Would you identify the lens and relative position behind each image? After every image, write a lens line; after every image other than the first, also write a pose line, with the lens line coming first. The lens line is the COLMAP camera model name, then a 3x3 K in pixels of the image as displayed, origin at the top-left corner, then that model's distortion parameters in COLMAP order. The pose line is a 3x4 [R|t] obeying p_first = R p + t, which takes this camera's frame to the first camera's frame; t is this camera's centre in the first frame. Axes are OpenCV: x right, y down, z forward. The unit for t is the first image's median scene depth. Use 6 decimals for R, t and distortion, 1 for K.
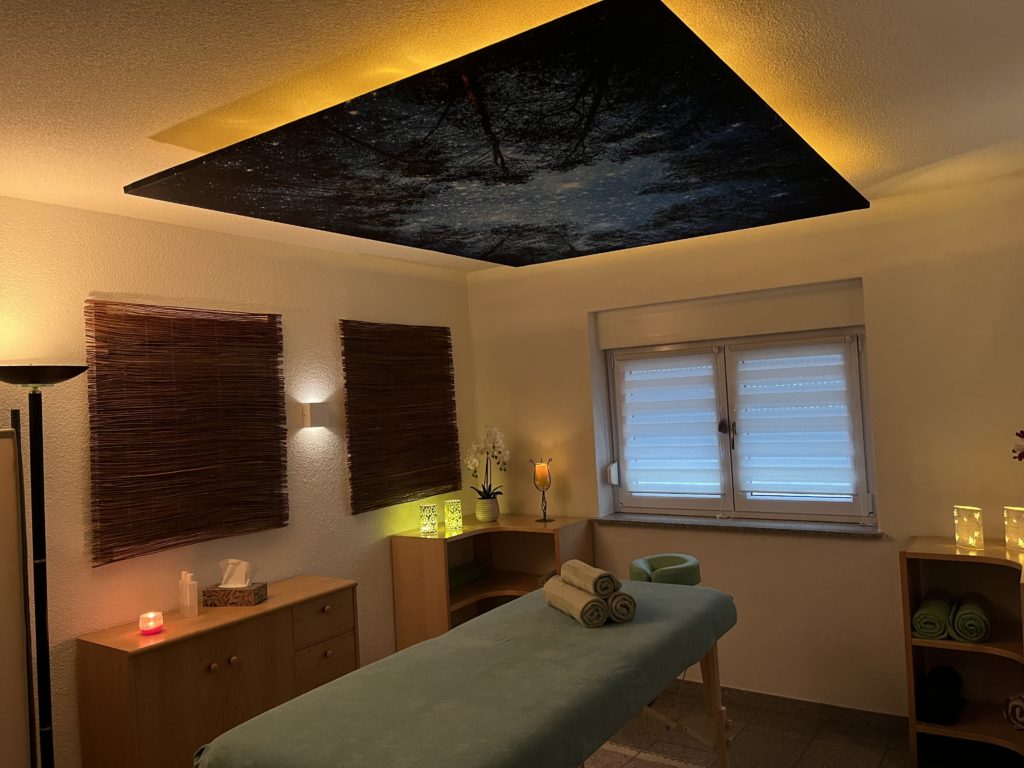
lens RADIAL K [[761.2, 0, 512.0], [0, 761.2, 384.0], [0, 0, 1]] dist [0.060257, -0.086609]
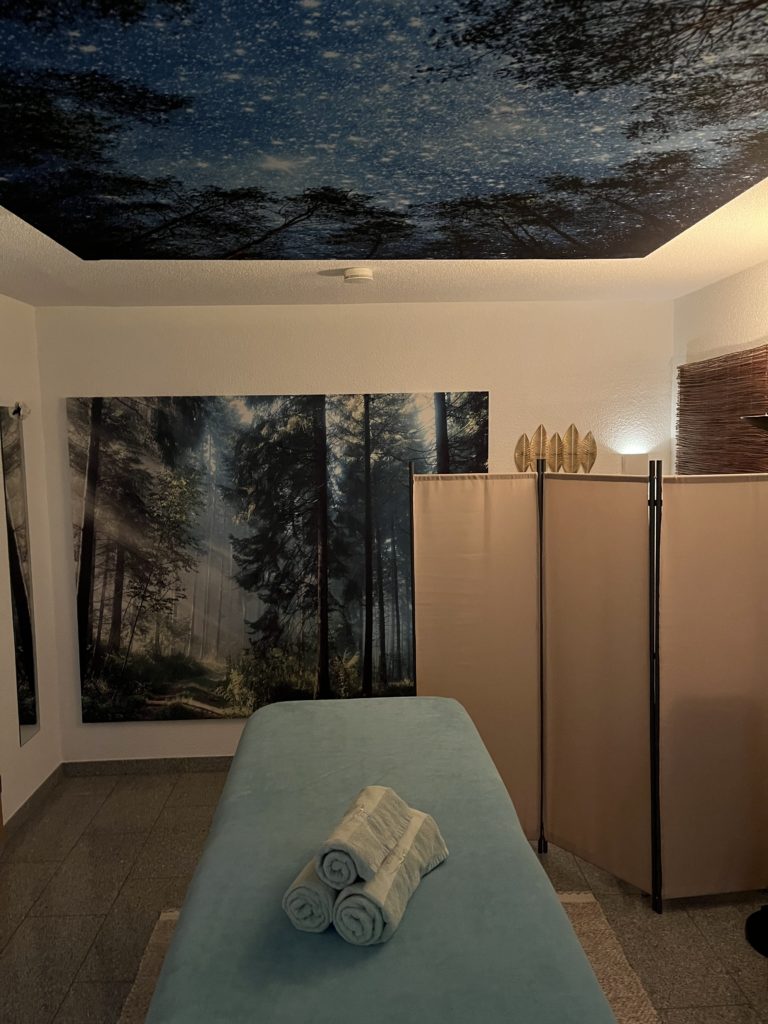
lens RADIAL K [[761.2, 0, 384.0], [0, 761.2, 512.0], [0, 0, 1]] dist [0.060257, -0.086609]
pose [[-0.792546, 0.128091, -0.596208, 0.413849], [0.078174, 0.990965, 0.108983, -0.047943], [0.604781, 0.039766, -0.795398, 1.569972]]
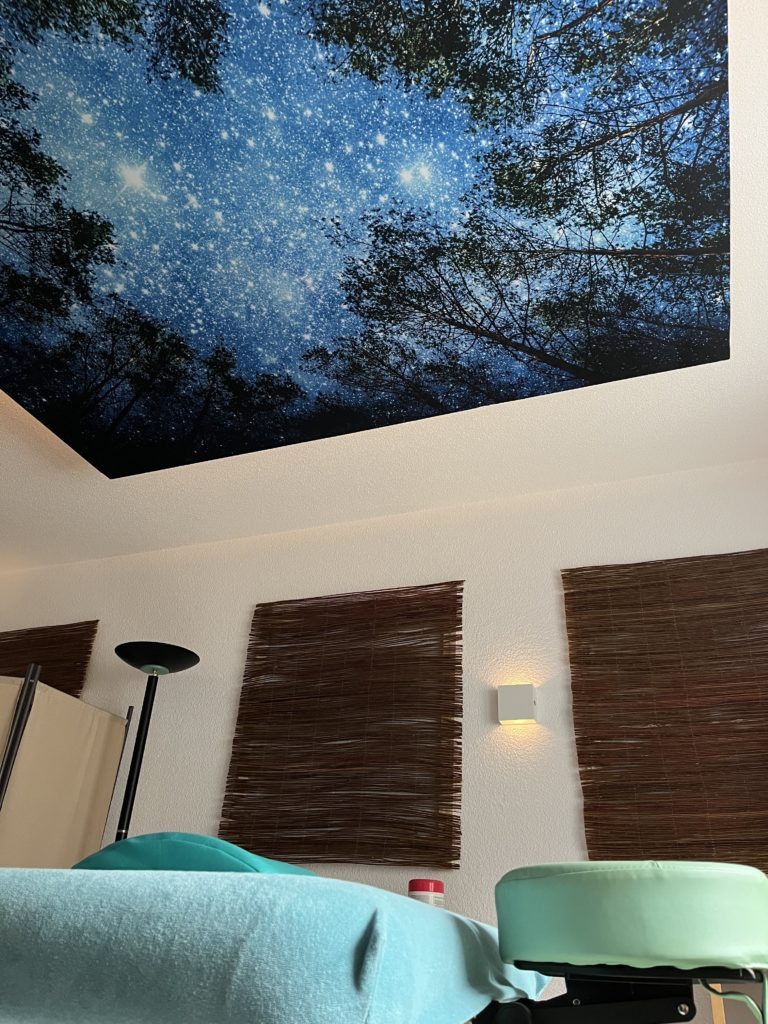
lens RADIAL K [[761.2, 0, 384.0], [0, 761.2, 512.0], [0, 0, 1]] dist [0.060257, -0.086609]
pose [[0.247940, -0.431762, -0.867241, 0.615759], [-0.035658, 0.890519, -0.453546, 0.323401], [0.968119, 0.143376, 0.205399, 1.139374]]
